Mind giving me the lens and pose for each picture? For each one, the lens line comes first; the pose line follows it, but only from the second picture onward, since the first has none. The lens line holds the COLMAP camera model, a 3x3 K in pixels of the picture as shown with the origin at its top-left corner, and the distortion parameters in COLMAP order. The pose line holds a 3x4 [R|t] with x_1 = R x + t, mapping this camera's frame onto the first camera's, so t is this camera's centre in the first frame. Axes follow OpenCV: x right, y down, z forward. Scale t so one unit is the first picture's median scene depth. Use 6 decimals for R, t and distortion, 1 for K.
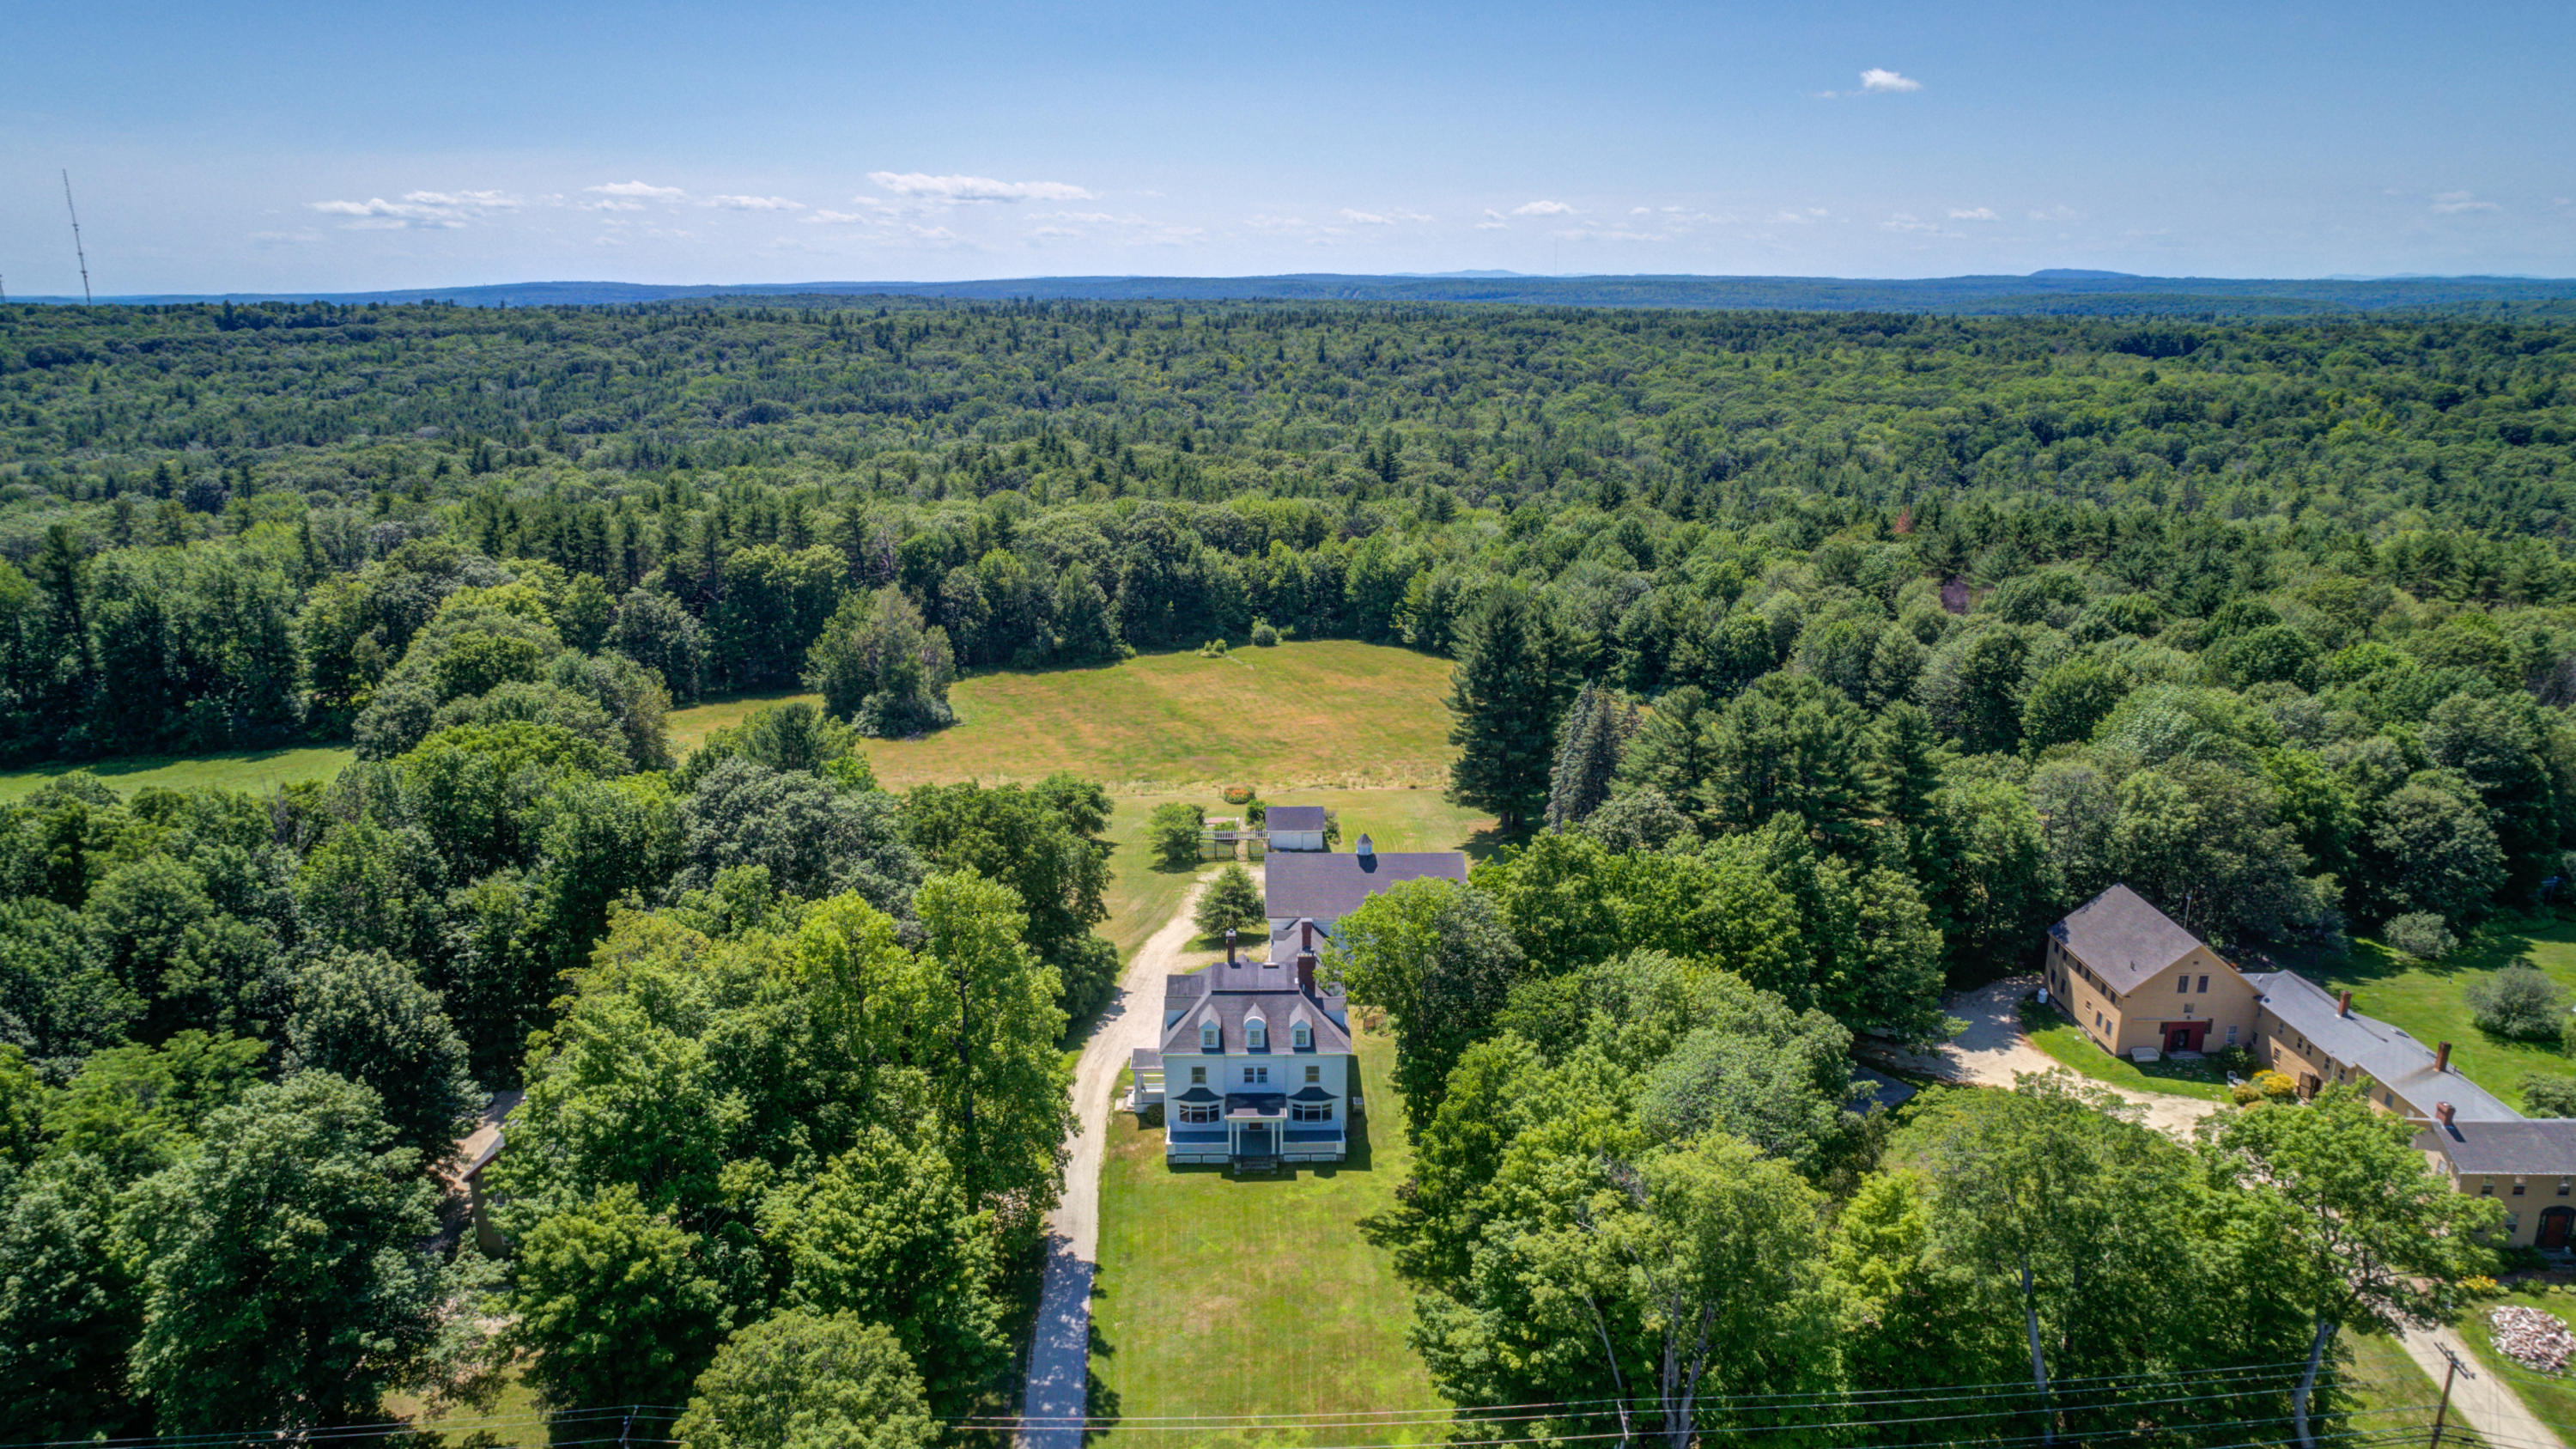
lens RADIAL K [[1647.0, 0, 1282.5], [0, 1647.0, 730.0], [0, 0, 1]] dist [-0.028490, 0.010646]
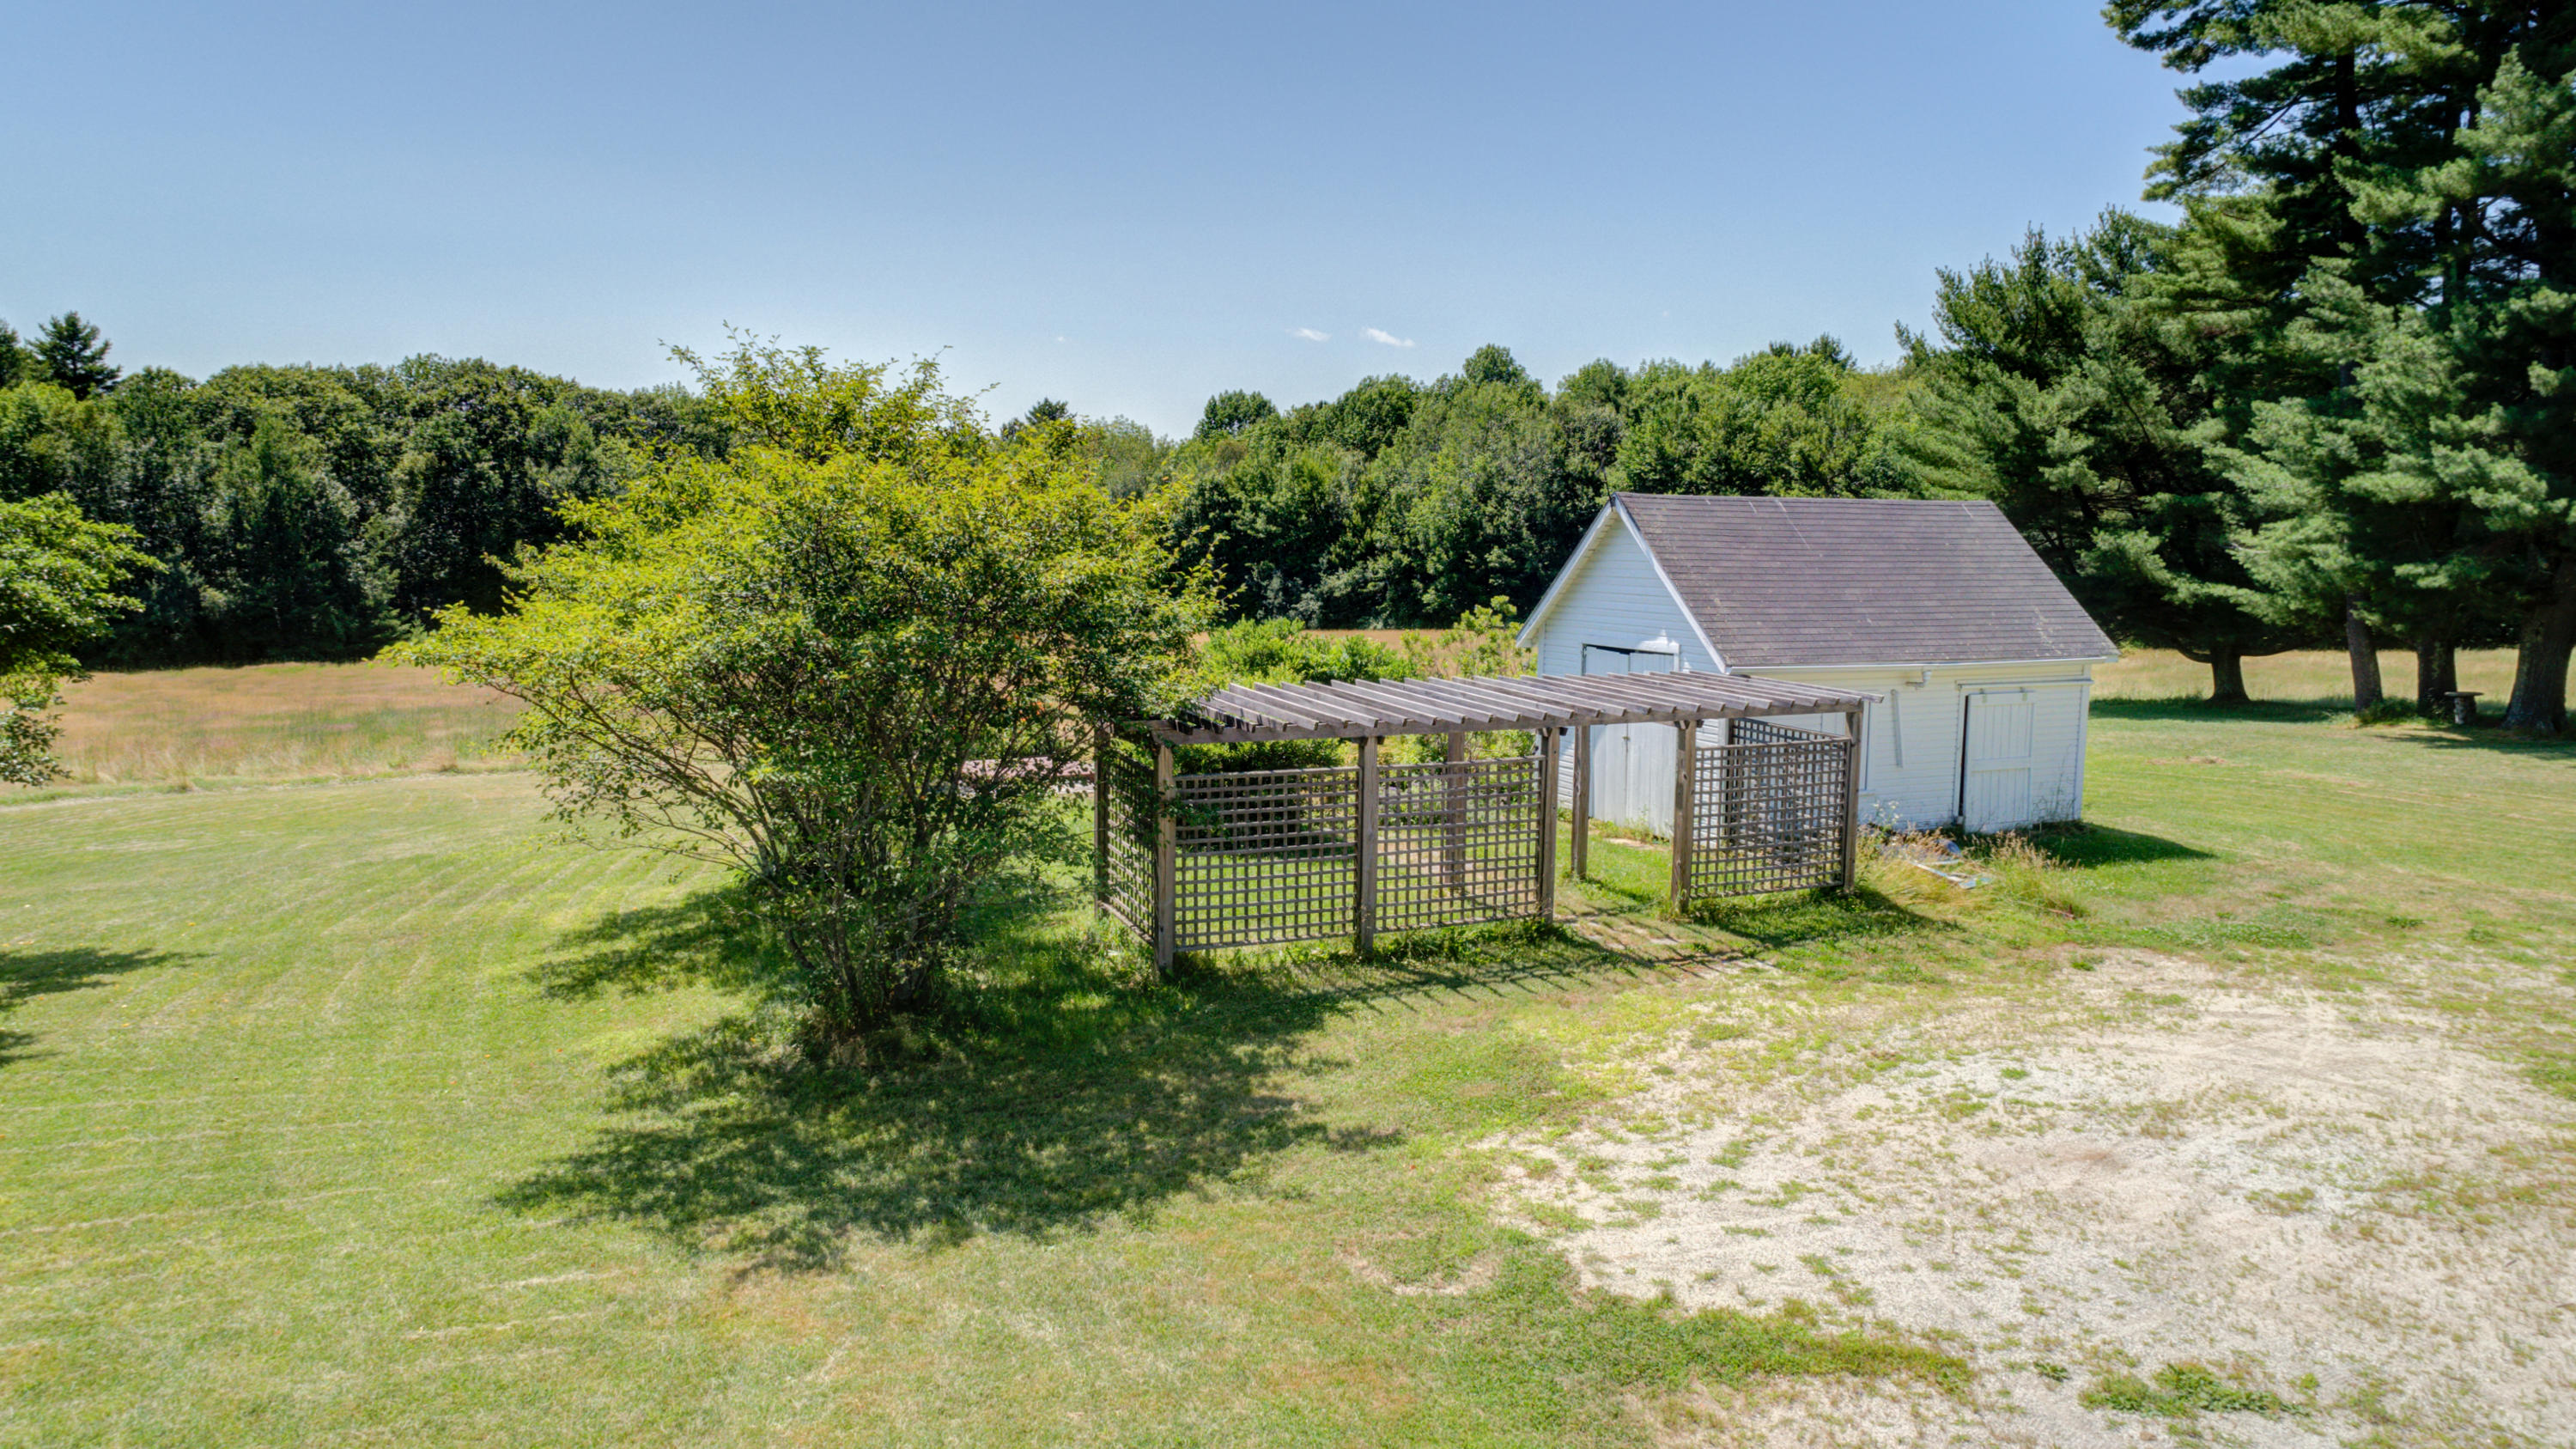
lens RADIAL K [[1647.0, 0, 1283.0], [0, 1647.0, 709.0], [0, 0, 1]] dist [-0.028490, 0.010646]
pose [[0.927549, -0.035285, 0.372032, -0.044680], [0.090979, 0.986901, -0.133228, 0.044288], [-0.362458, 0.157423, 0.918609, 0.537325]]
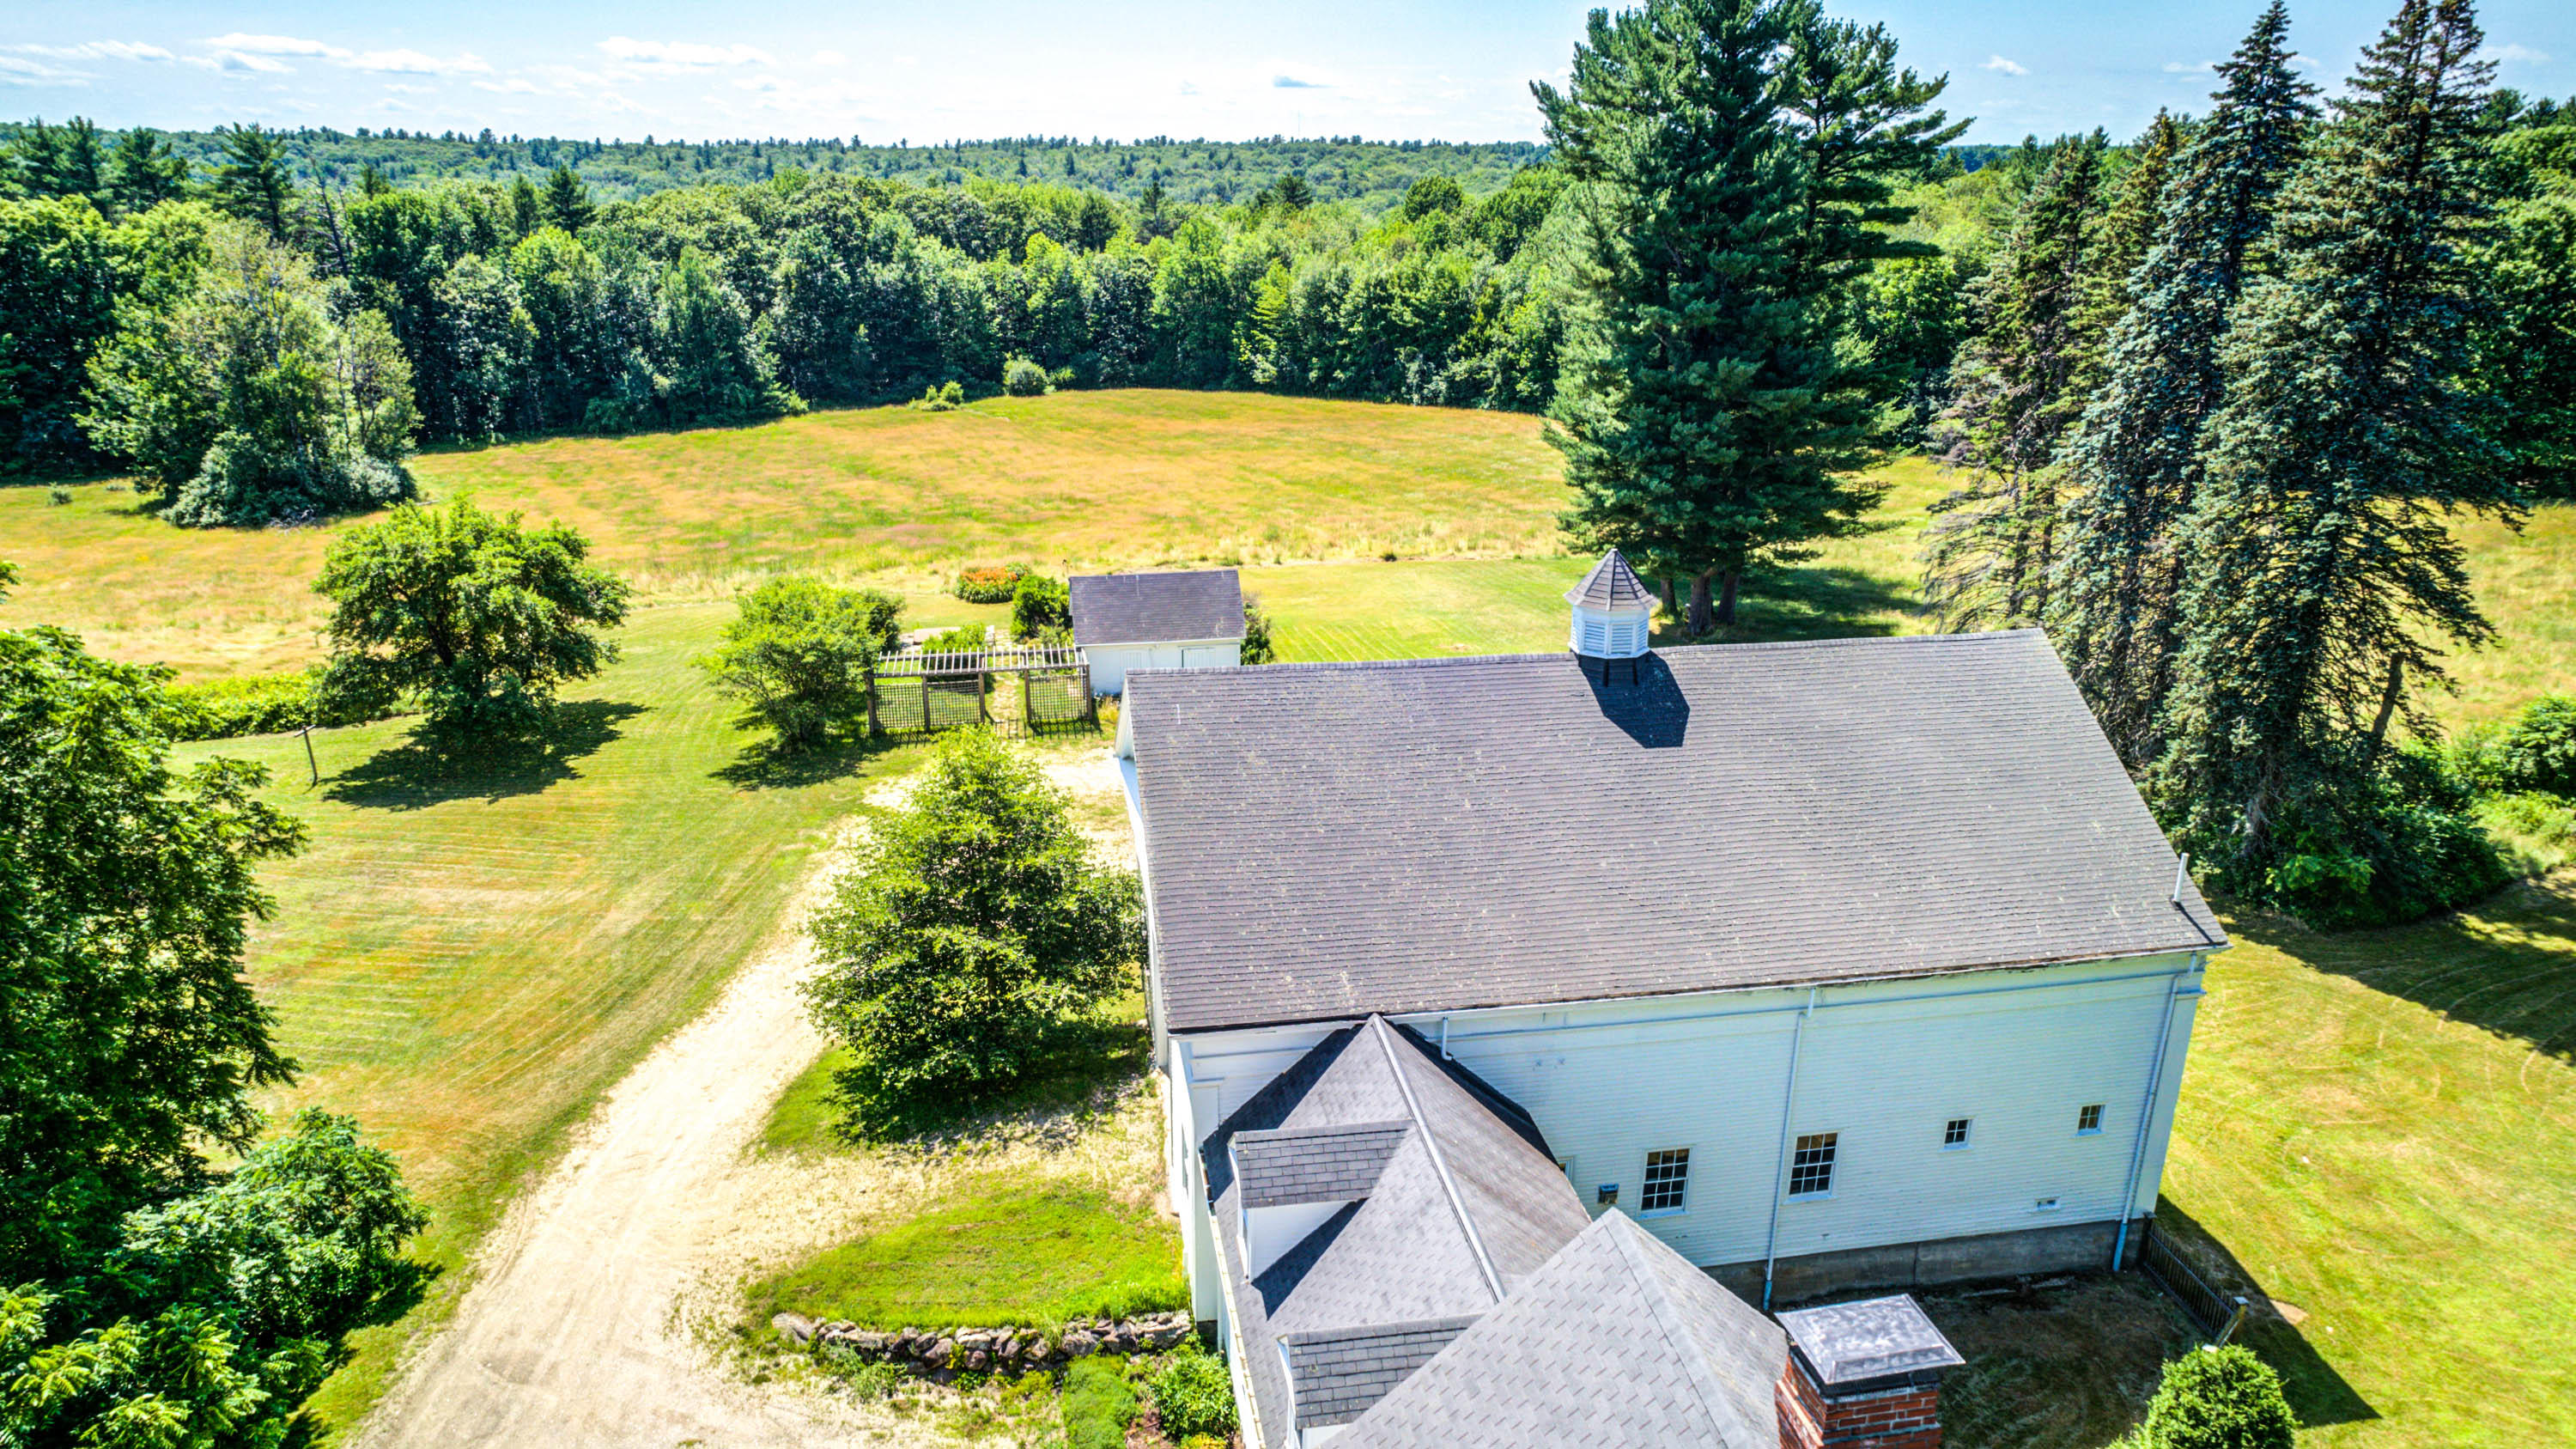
lens RADIAL K [[1647.0, 0, 1280.2], [0, 1647.0, 705.0], [0, 0, 1]] dist [-0.028490, 0.010646]
pose [[0.988809, -0.048008, 0.141251, -0.009871], [0.040353, 0.997583, 0.056571, 0.032789], [-0.143625, -0.050238, 0.988356, 0.386704]]
